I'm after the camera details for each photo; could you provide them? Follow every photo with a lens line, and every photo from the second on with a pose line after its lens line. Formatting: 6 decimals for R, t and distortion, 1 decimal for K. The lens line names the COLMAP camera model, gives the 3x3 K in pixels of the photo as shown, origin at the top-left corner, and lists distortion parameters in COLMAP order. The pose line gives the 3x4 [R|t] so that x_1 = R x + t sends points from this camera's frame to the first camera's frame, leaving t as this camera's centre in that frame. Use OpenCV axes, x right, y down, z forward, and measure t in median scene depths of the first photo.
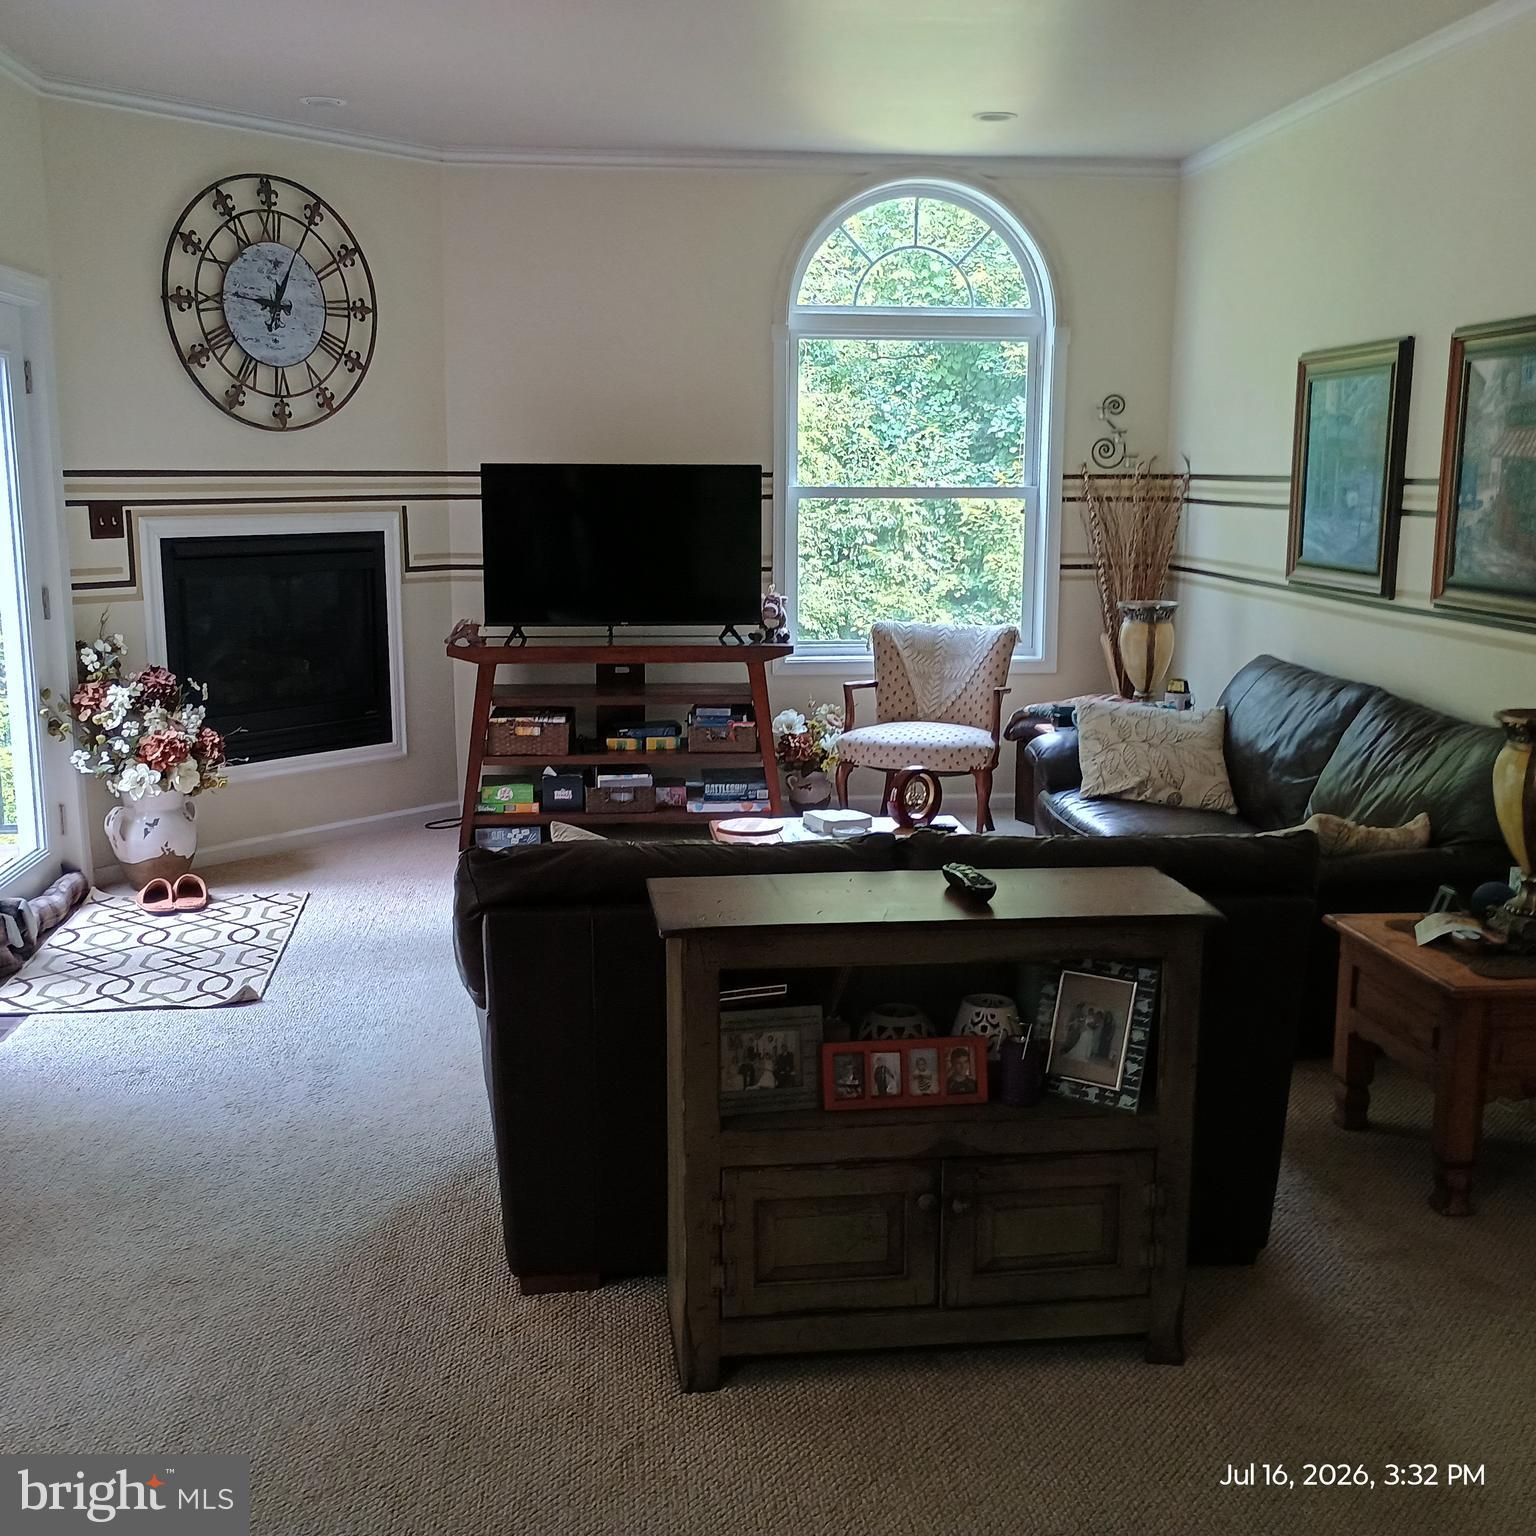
lens RADIAL K [[1748.2, 0, 763.6], [0, 1748.2, 783.4], [0, 0, 1]] dist [0.031376, 0.000000]
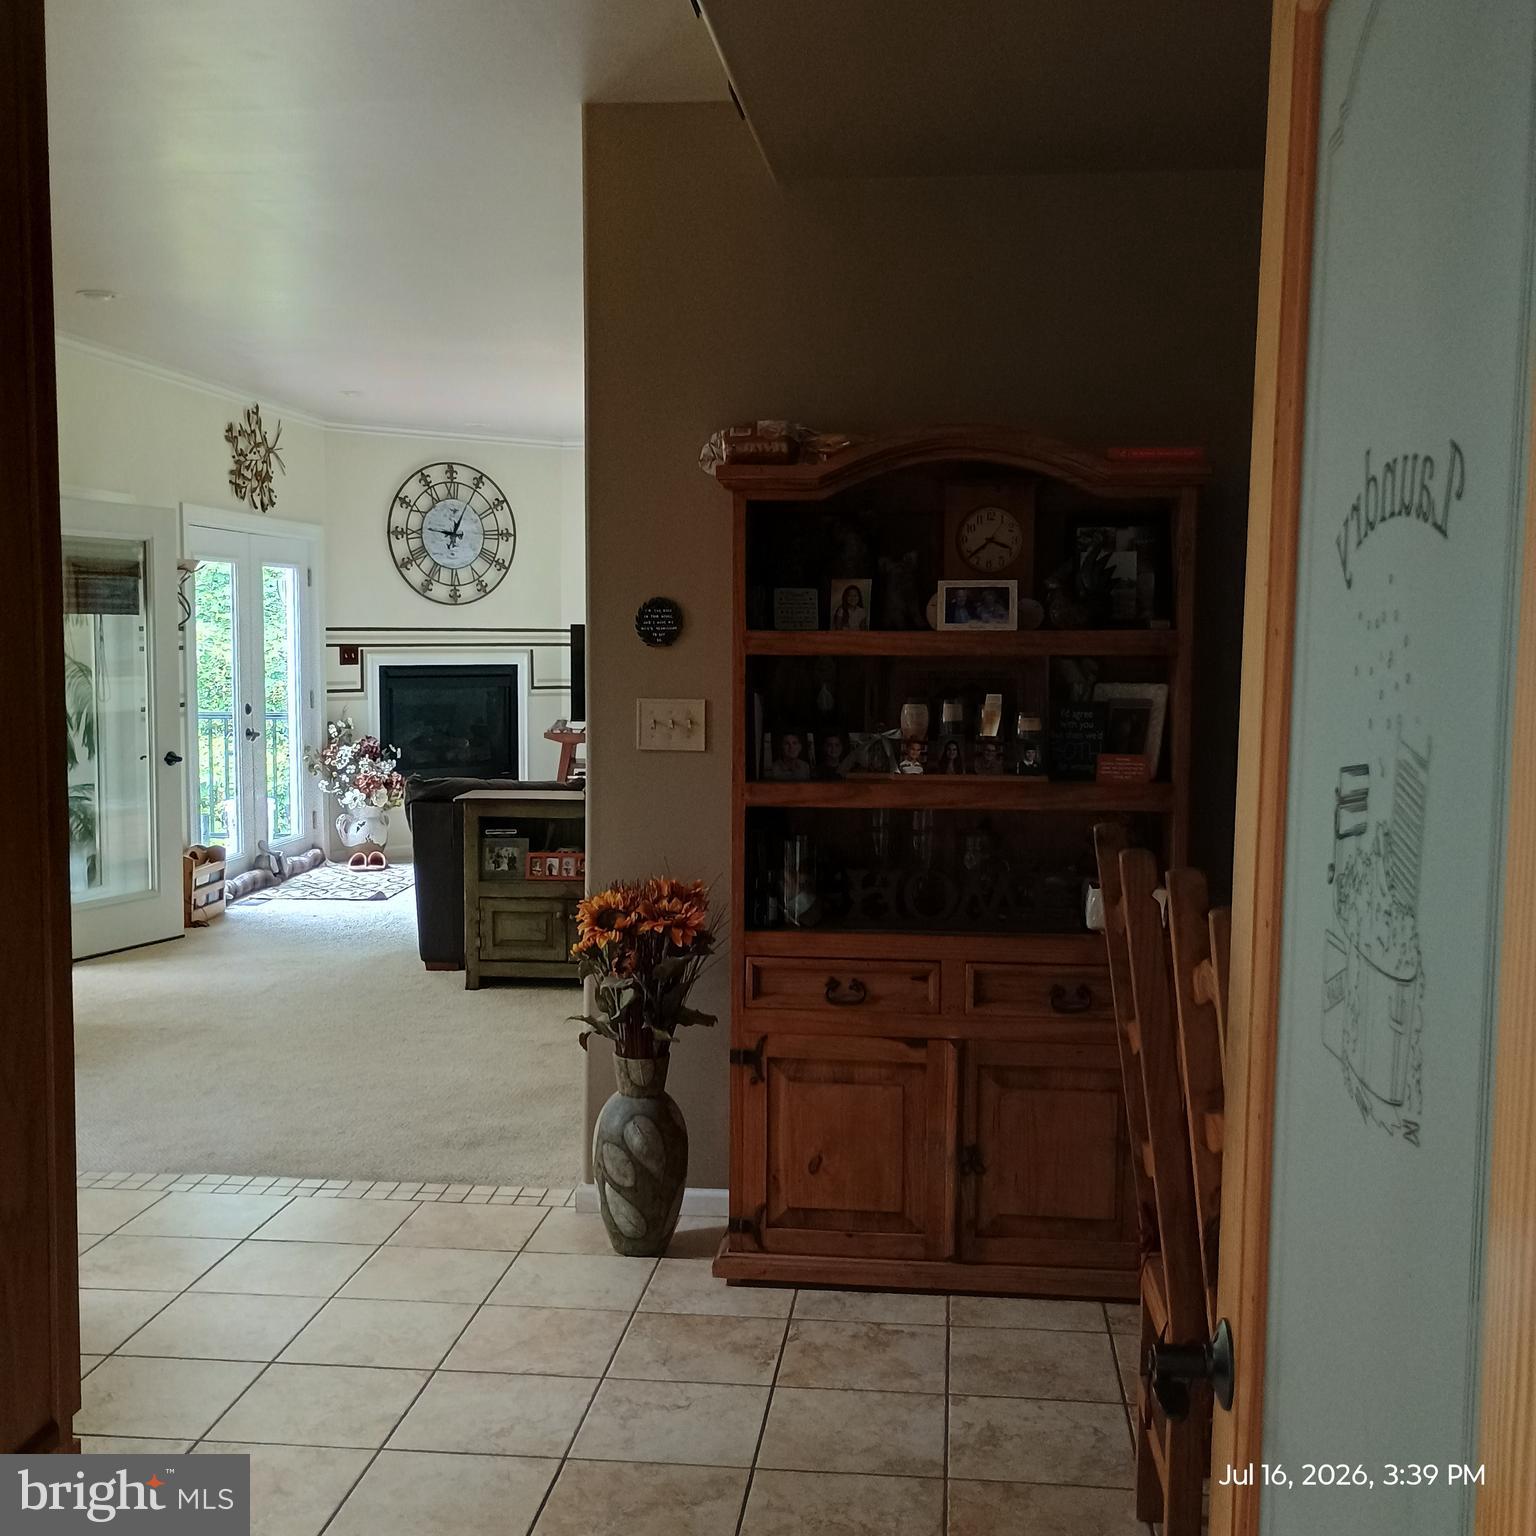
lens RADIAL K [[1748.2, 0, 773.2], [0, 1748.2, 762.1], [0, 0, 1]] dist [0.031376, 0.000000]
pose [[0.979232, 0.019295, -0.201823, 0.402863], [-0.040204, 0.994173, -0.100020, 0.117443], [0.198717, 0.106057, 0.974302, -0.627864]]
